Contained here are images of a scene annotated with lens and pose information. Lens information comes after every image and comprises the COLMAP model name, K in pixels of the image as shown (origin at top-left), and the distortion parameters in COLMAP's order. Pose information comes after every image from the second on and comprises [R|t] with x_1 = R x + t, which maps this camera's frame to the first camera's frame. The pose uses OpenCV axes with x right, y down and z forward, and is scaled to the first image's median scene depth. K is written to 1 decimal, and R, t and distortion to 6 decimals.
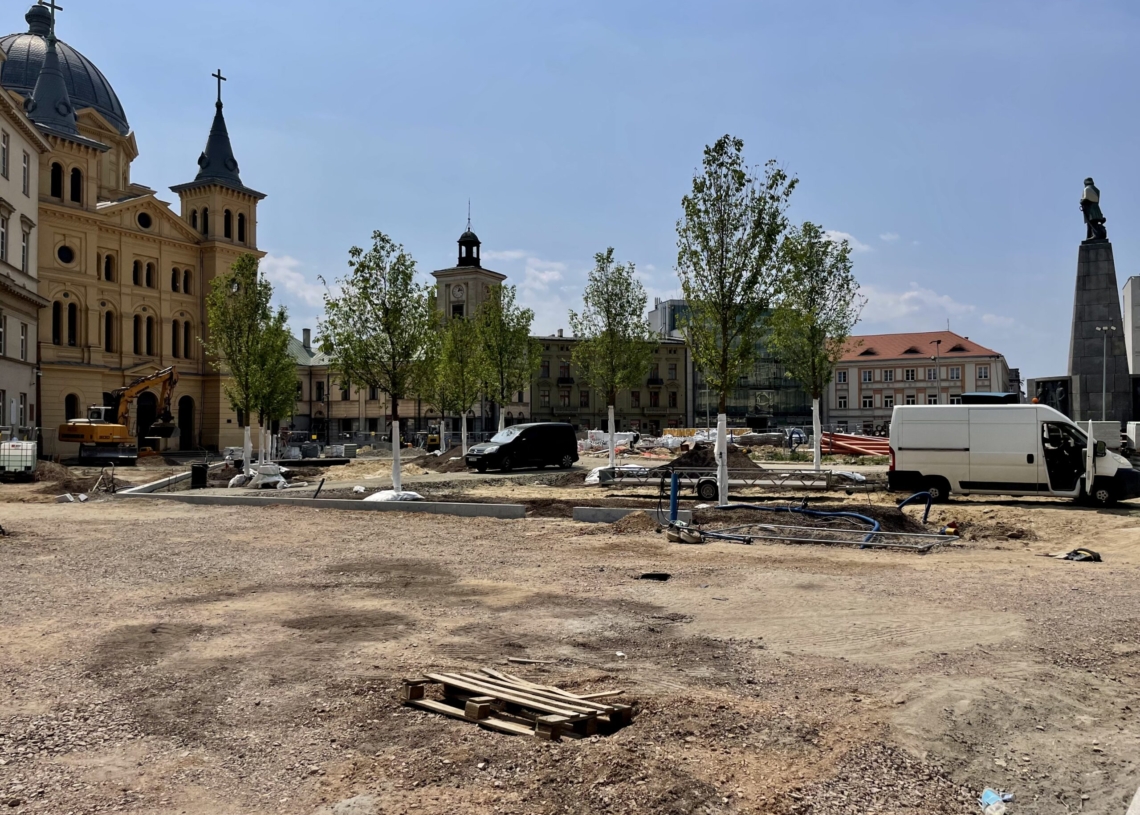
lens RADIAL K [[867.3, 0, 572.0], [0, 867.3, 420.5], [0, 0, 1]] dist [0.089997, -0.108645]
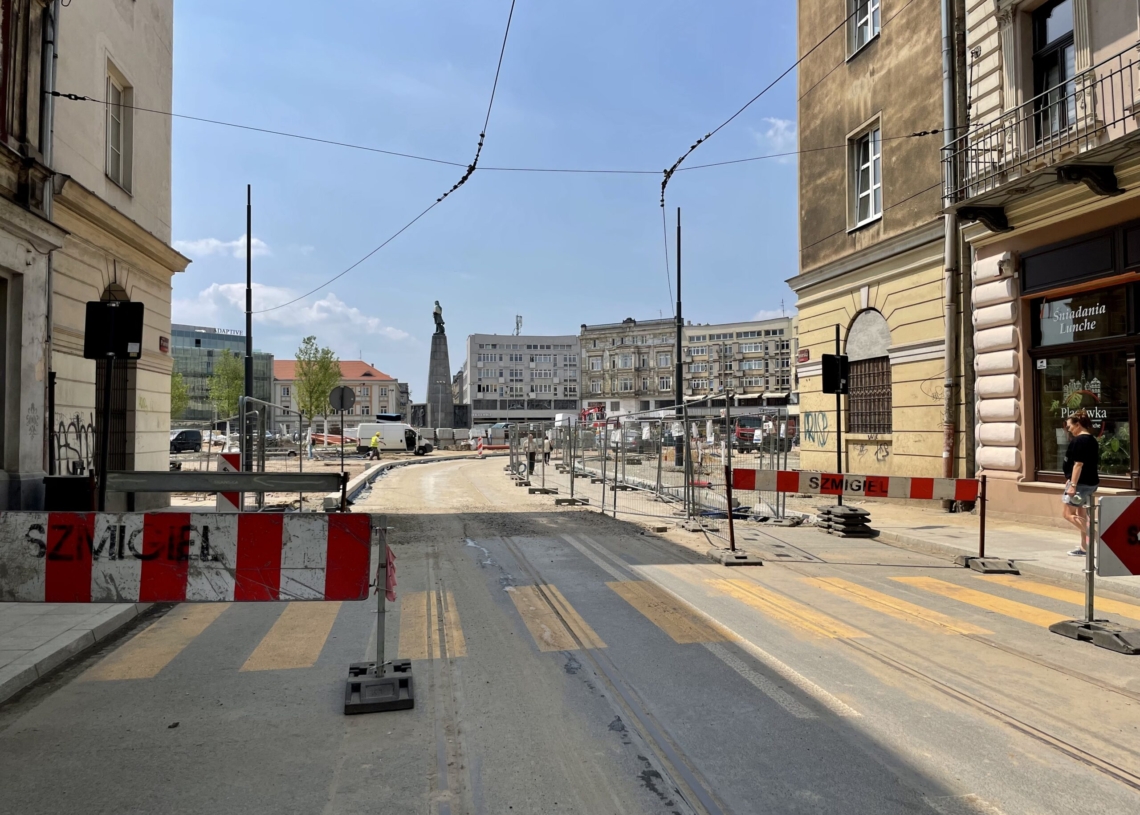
lens RADIAL K [[847.1, 0, 574.9], [0, 847.1, 391.2], [0, 0, 1]] dist [0.089649, -0.127163]
pose [[0.789098, 0.027762, 0.613639, -0.315085], [-0.005864, 0.999273, -0.037669, -0.008764], [-0.614239, 0.026126, 0.788687, -0.652591]]
